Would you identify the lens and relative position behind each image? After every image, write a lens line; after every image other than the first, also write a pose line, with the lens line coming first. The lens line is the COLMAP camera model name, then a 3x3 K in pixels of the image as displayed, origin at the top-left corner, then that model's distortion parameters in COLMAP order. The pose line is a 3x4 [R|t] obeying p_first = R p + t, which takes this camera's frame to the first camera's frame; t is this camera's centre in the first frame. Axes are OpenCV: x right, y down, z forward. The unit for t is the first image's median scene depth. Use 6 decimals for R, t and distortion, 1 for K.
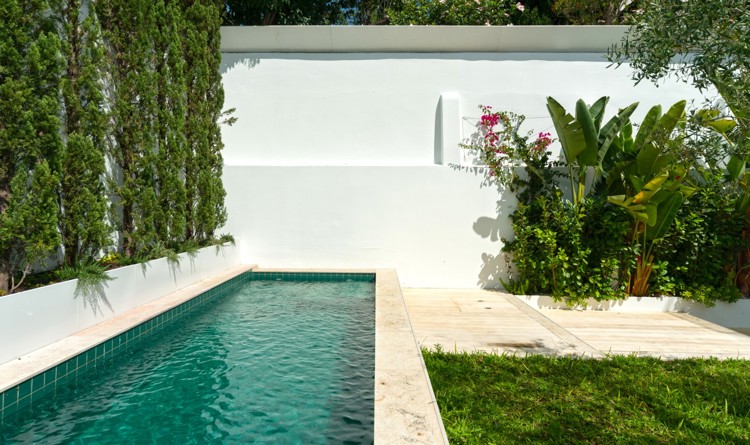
lens RADIAL K [[418.9, 0, 374.2], [0, 418.9, 208.1], [0, 0, 1]] dist [0.003482, 0.001008]
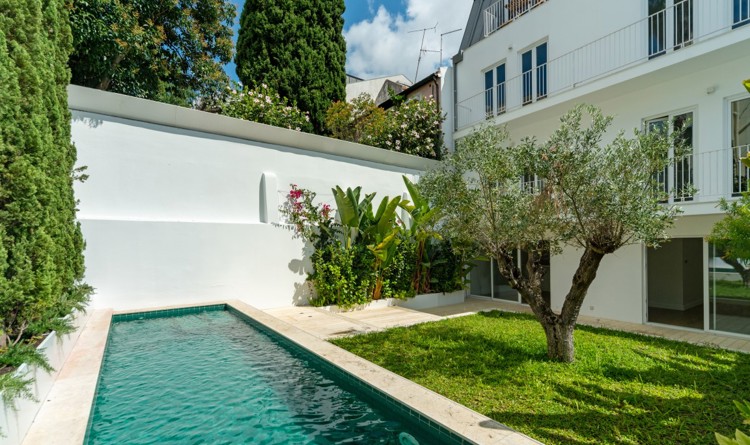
lens RADIAL K [[324.8, 0, 363.3], [0, 324.8, 256.6], [0, 0, 1]] dist [-0.000291, -0.000058]
pose [[0.803727, -0.028970, 0.594292, -0.246558], [0.011547, 0.999385, 0.033102, -0.023483], [-0.594886, -0.019742, 0.803568, -0.091430]]
